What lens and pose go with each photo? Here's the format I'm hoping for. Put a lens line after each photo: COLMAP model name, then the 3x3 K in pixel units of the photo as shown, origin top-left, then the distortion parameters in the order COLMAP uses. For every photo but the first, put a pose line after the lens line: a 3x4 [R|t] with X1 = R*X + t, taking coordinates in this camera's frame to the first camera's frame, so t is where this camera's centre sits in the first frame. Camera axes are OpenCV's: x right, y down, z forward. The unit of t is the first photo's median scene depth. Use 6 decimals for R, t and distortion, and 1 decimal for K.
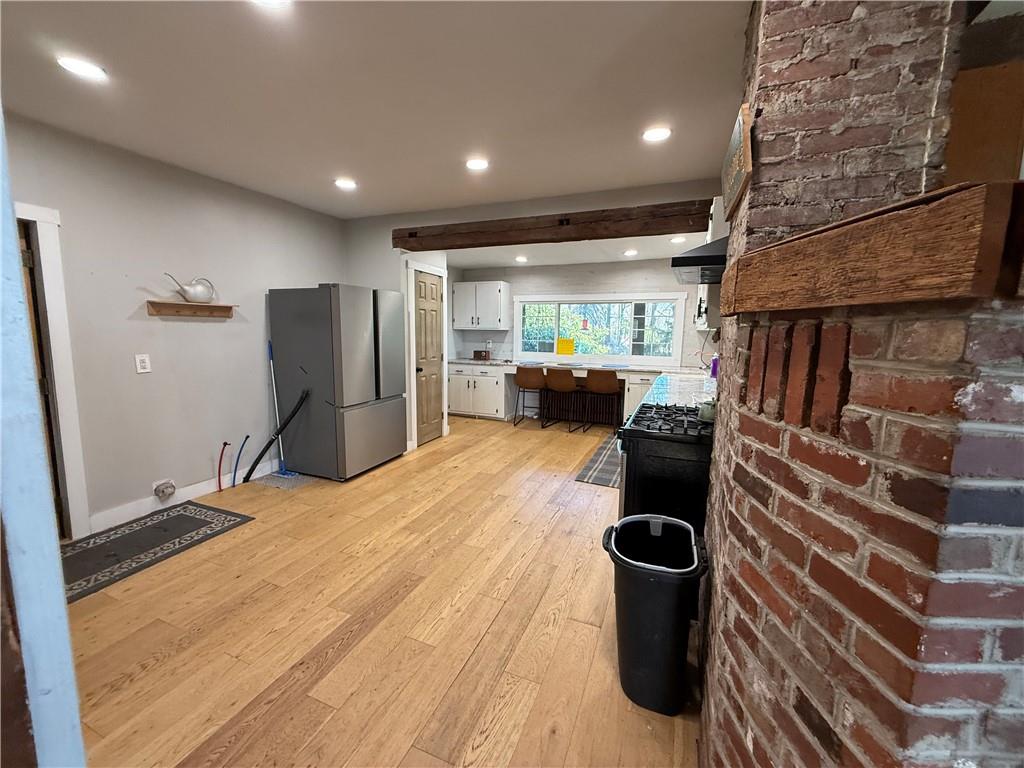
lens RADIAL K [[411.0, 0, 511.1], [0, 411.0, 383.1], [0, 0, 1]] dist [0.001606, 0.000003]
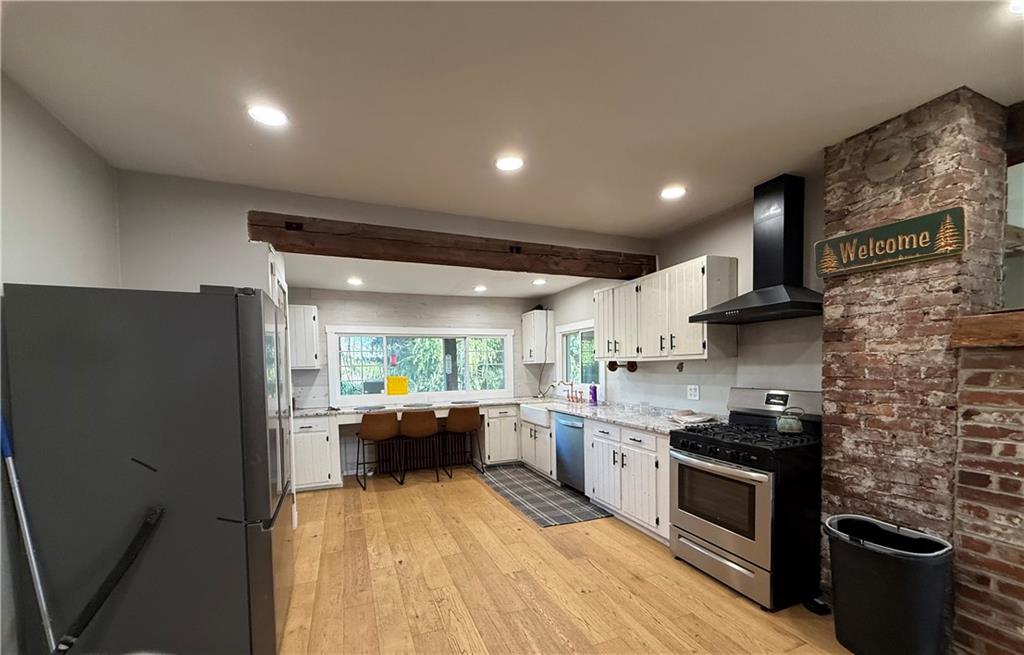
lens RADIAL K [[407.3, 0, 517.6], [0, 407.3, 380.2], [0, 0, 1]] dist [0.000678, -0.000021]
pose [[0.706252, -0.050085, 0.706187, -0.346013], [0.115718, 0.992246, -0.045355, -0.036704], [-0.698440, 0.113751, 0.706571, 0.245483]]
